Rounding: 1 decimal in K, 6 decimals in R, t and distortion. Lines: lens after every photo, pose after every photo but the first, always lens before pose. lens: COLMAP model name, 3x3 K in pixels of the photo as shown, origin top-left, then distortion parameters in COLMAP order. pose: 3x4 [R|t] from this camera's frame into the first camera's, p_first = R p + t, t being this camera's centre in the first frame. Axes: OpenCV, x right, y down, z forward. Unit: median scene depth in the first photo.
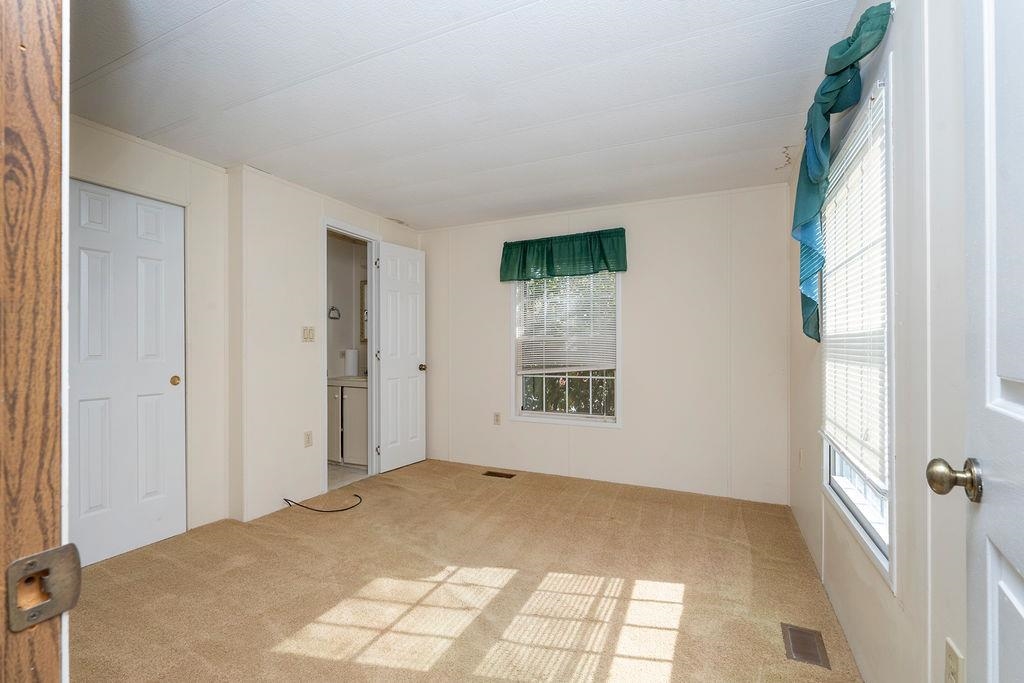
lens RADIAL K [[449.8, 0, 512.0], [0, 449.8, 341.5], [0, 0, 1]] dist [0.010711, -0.000118]
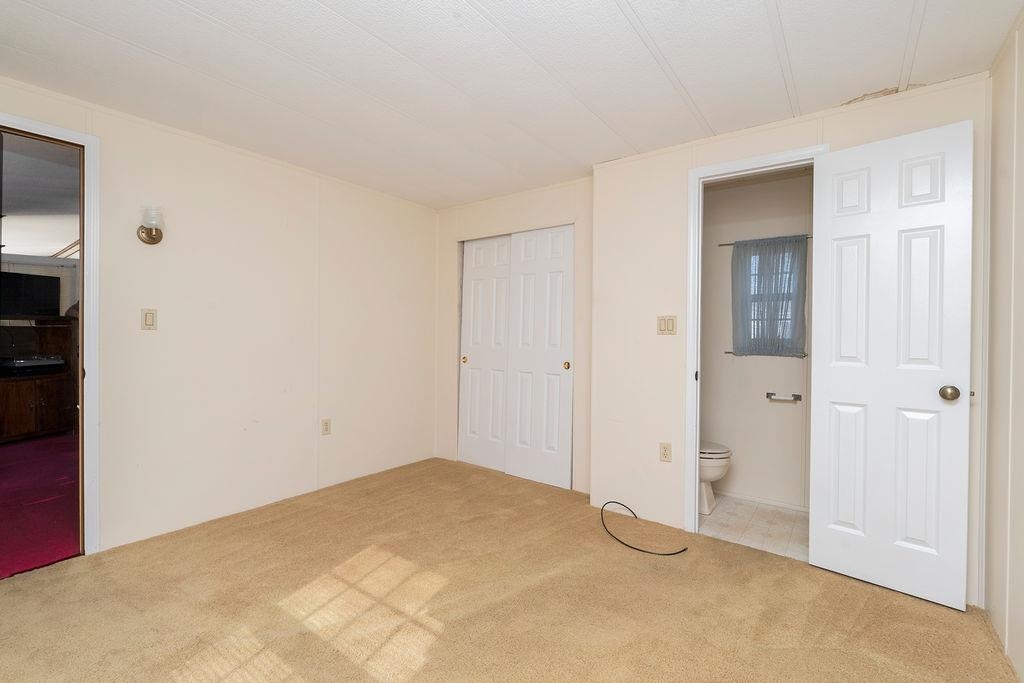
lens RADIAL K [[449.8, 0, 512.0], [0, 449.8, 341.5], [0, 0, 1]] dist [0.010711, -0.000118]
pose [[-0.173910, 0.006997, -0.984737, 0.376677], [-0.004823, 0.999957, 0.007957, 0.010513], [0.984750, 0.006133, -0.173869, 0.798012]]
